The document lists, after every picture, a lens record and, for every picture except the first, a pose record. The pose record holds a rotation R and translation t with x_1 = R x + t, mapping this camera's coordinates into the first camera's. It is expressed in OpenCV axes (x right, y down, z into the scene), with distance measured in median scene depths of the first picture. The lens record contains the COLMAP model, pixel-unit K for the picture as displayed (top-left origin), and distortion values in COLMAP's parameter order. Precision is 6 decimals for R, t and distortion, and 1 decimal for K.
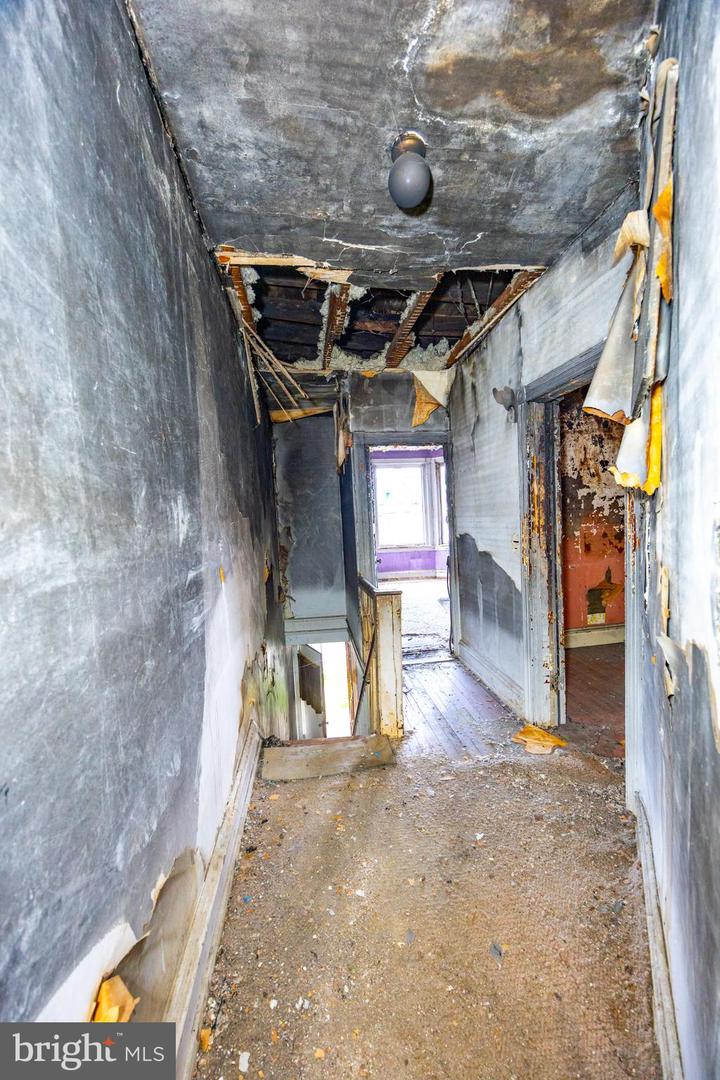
lens RADIAL K [[412.7, 0, 361.8], [0, 412.7, 540.6], [0, 0, 1]] dist [-0.002475, -0.000122]
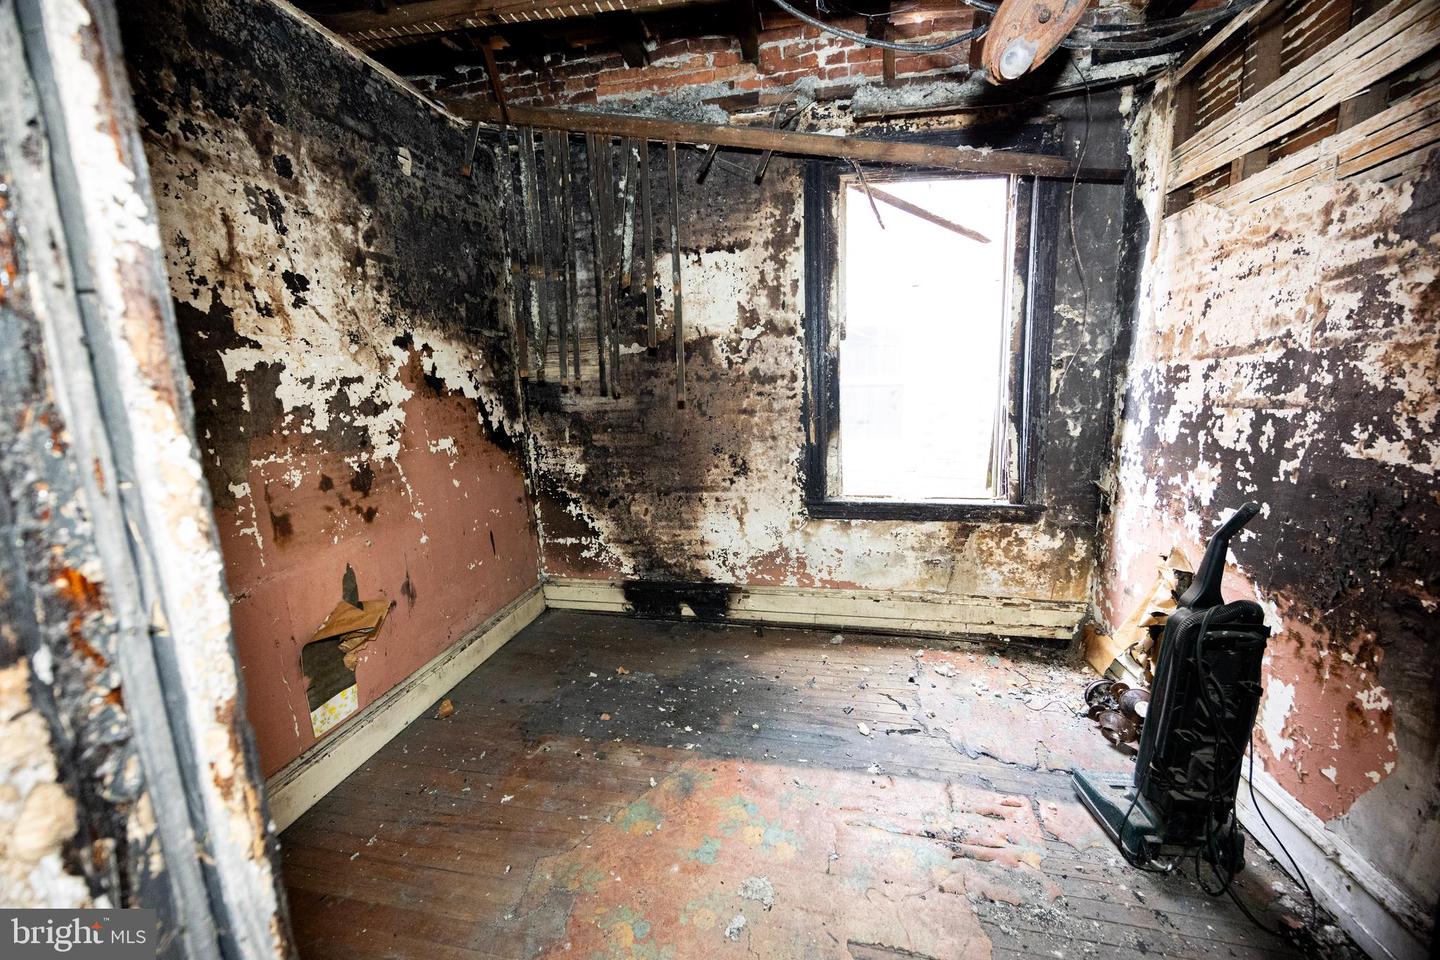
lens RADIAL K [[550.3, 0, 718.5], [0, 550.3, 483.5], [0, 0, 1]] dist [-0.002475, -0.000122]
pose [[0.321683, -0.122149, 0.938936, 0.243154], [0.070937, 0.991966, 0.104744, -0.040063], [-0.944187, 0.032911, 0.327763, 0.512095]]
